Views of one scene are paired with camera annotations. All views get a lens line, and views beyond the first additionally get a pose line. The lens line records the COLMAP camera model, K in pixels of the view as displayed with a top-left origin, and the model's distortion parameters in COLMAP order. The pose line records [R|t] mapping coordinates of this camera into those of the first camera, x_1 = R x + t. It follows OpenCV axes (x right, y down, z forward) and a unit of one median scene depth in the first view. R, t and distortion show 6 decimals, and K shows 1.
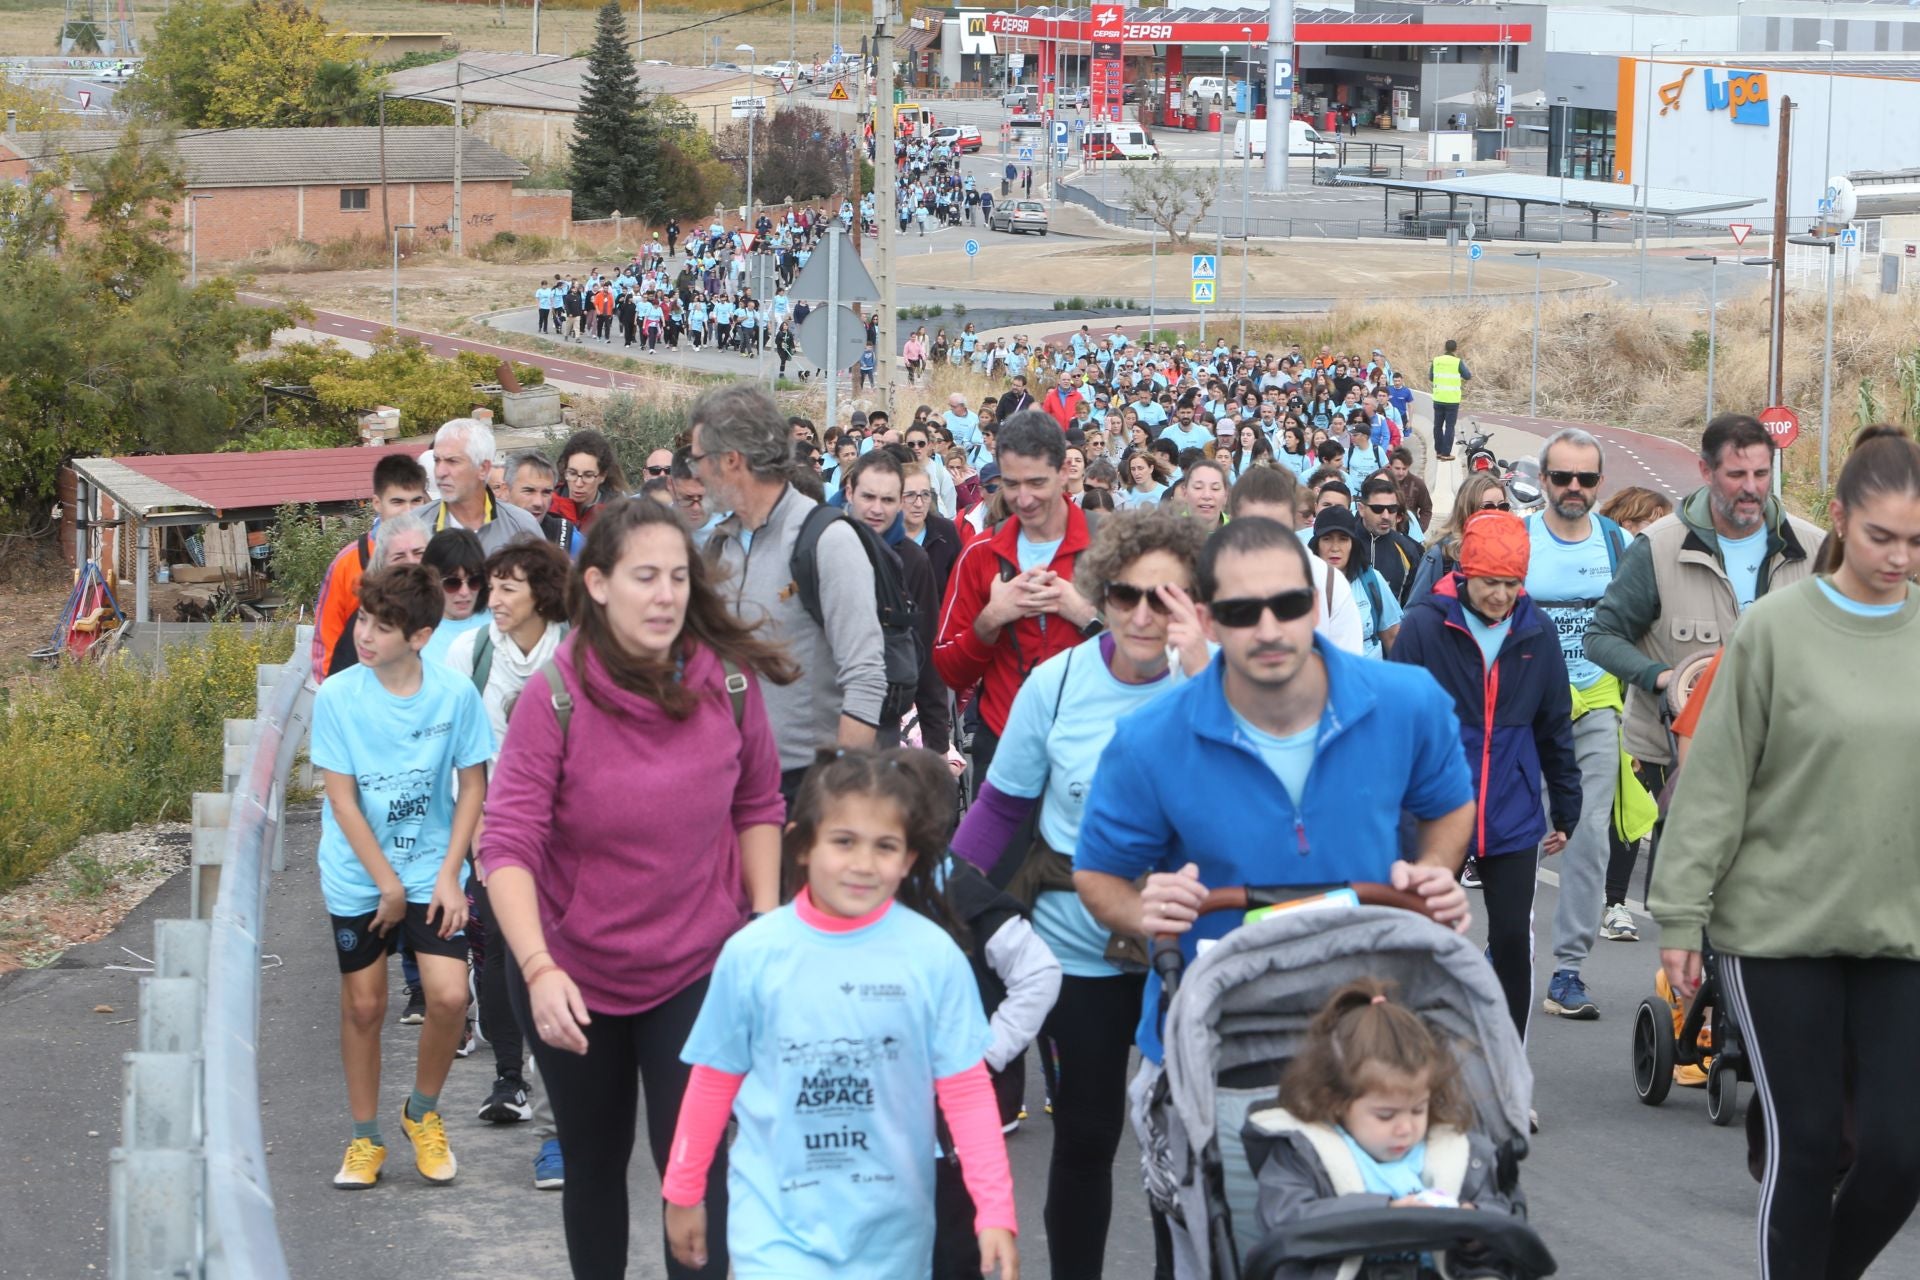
lens RADIAL K [[6180.4, 0, 931.5], [0, 6180.4, 532.4], [0, 0, 1]] dist [-0.088635, 1.036762]
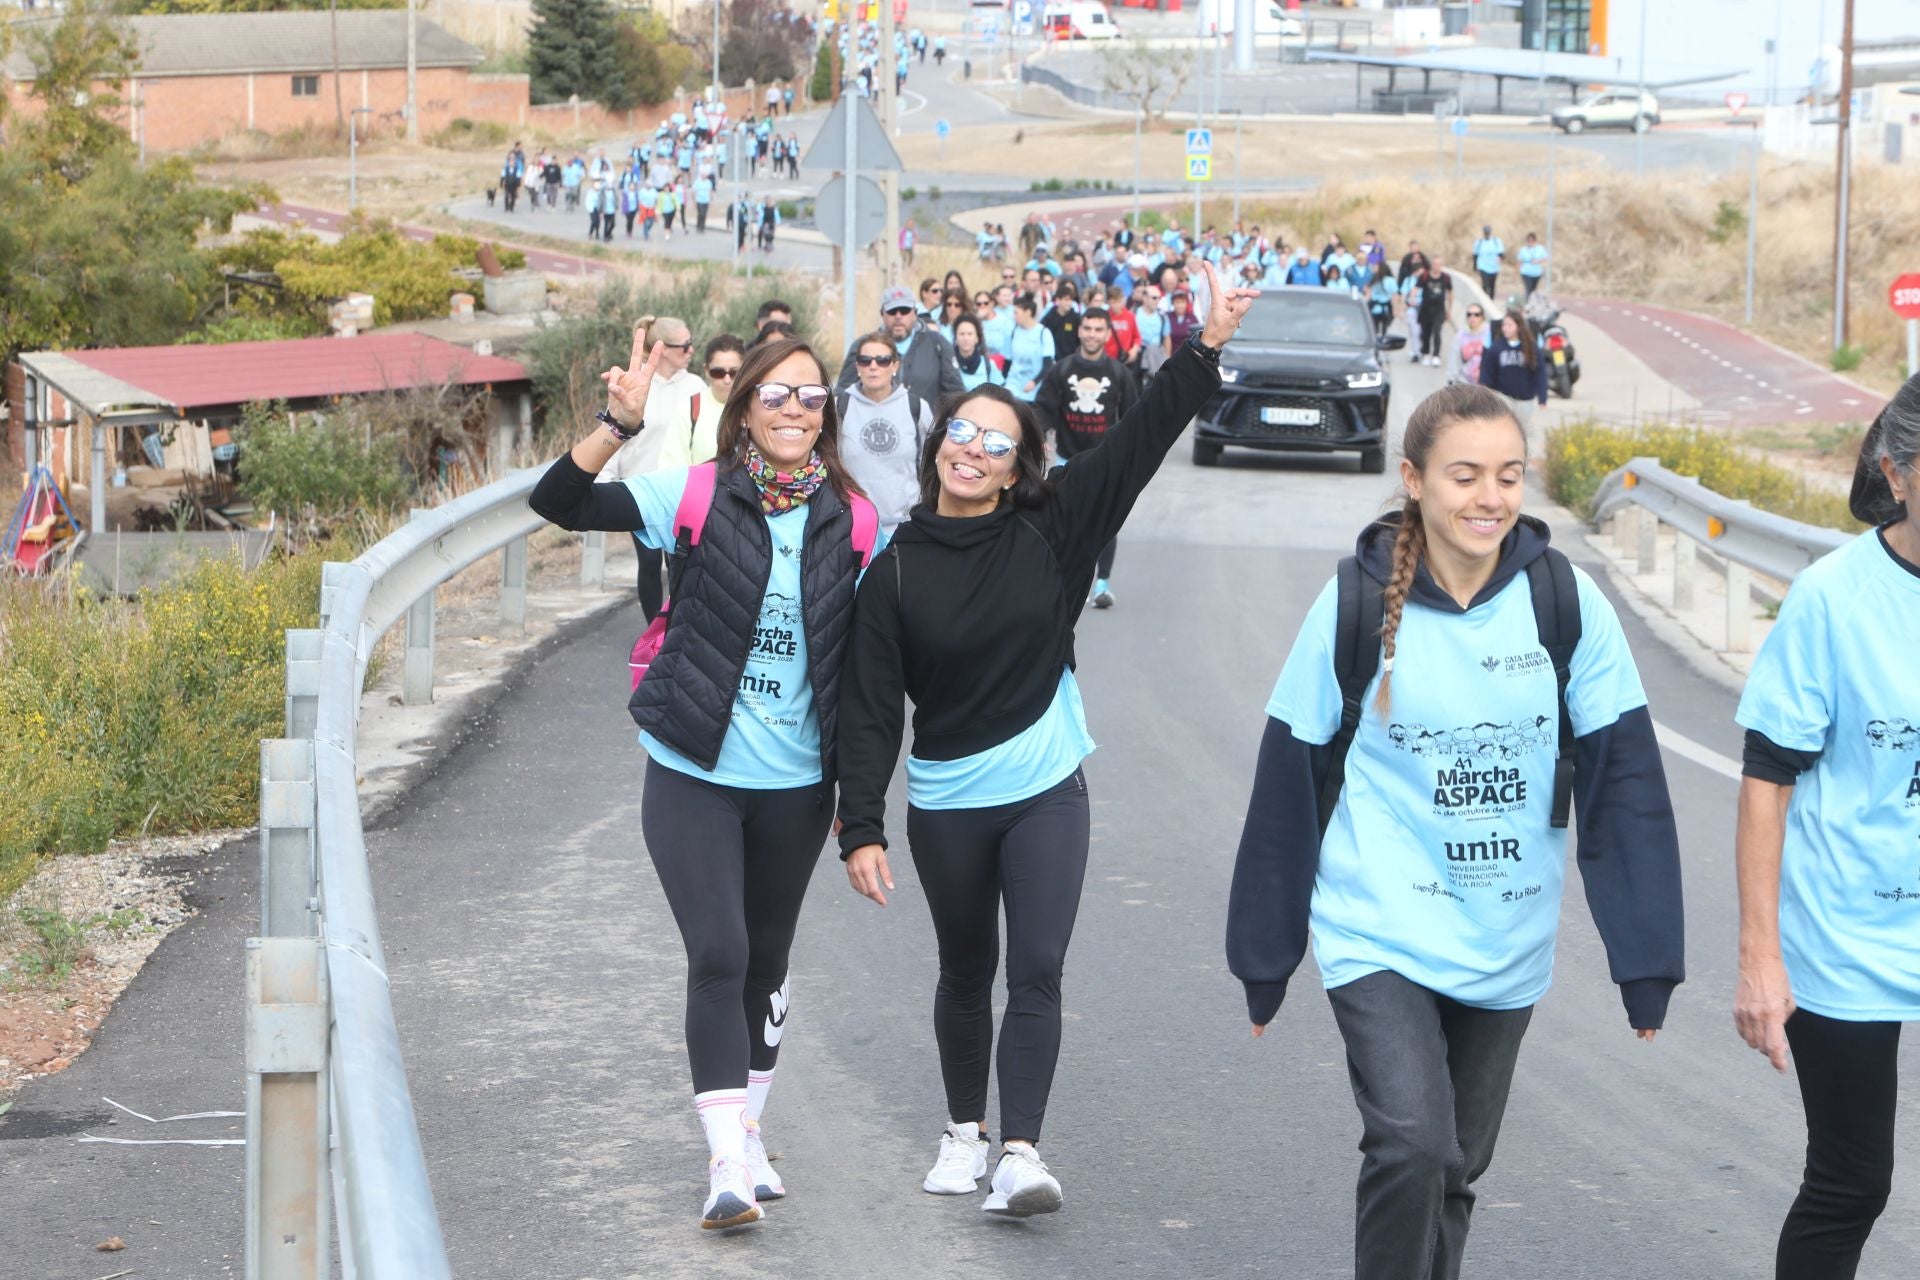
lens RADIAL K [[5728.7, 0, 821.8], [0, 5728.7, 639.2], [0, 0, 1]] dist [-0.023366, -0.104795]
pose [[0.999933, -0.011582, -0.000089, -0.014145], [0.011577, 0.999206, 0.038127, -0.000417], [-0.000353, -0.038126, 0.999273, 0.102914]]
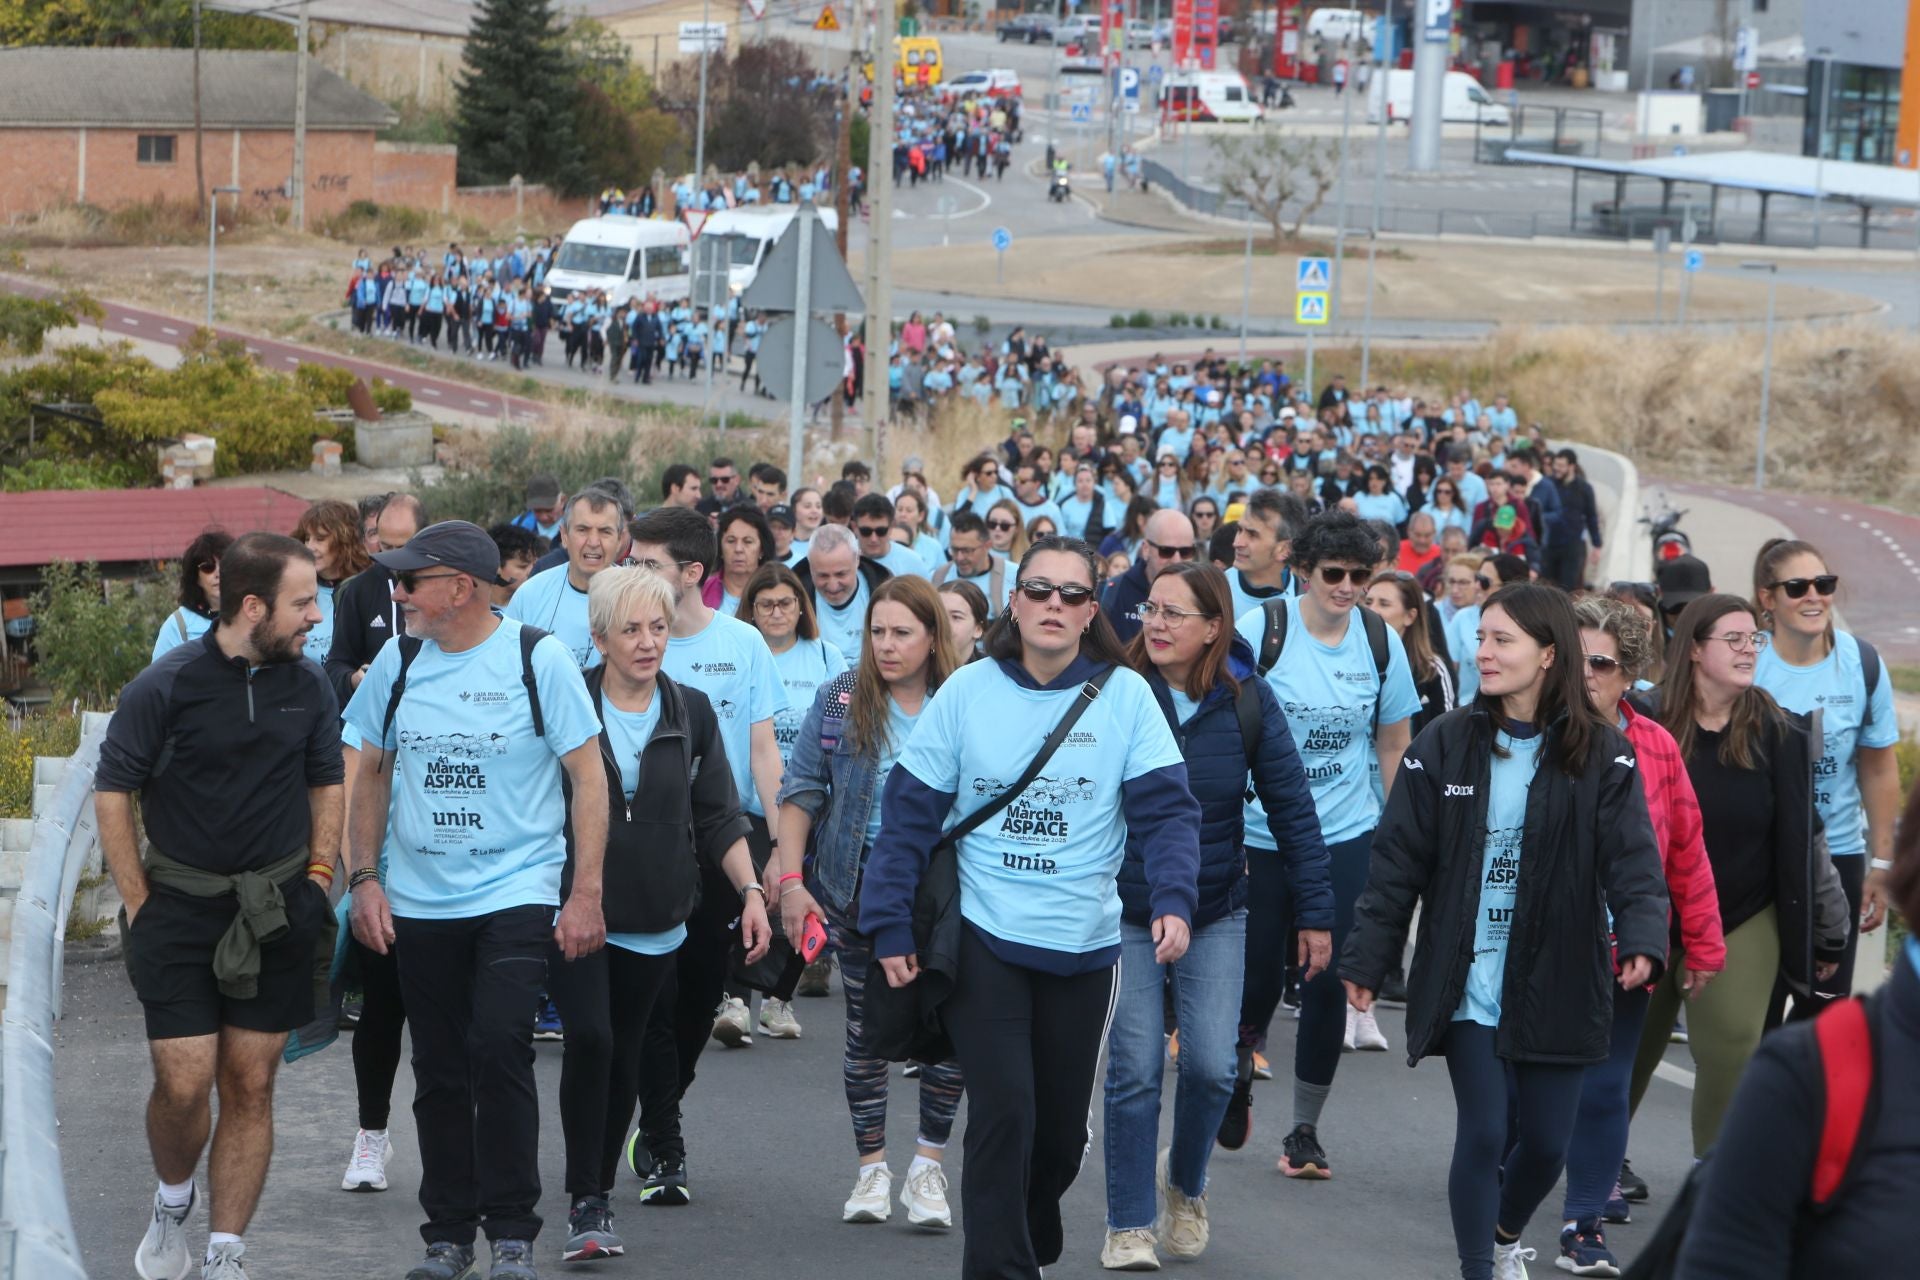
lens RADIAL K [[8726.0, 0, 893.6], [0, 8726.0, 550.4], [0, 0, 1]] dist [0.599194, 11.424670]
pose [[0.999640, 0.025769, -0.007440, 0.002561], [-0.025837, 0.999624, -0.009192, 0.000712], [0.007201, 0.009381, 0.999930, -0.037652]]
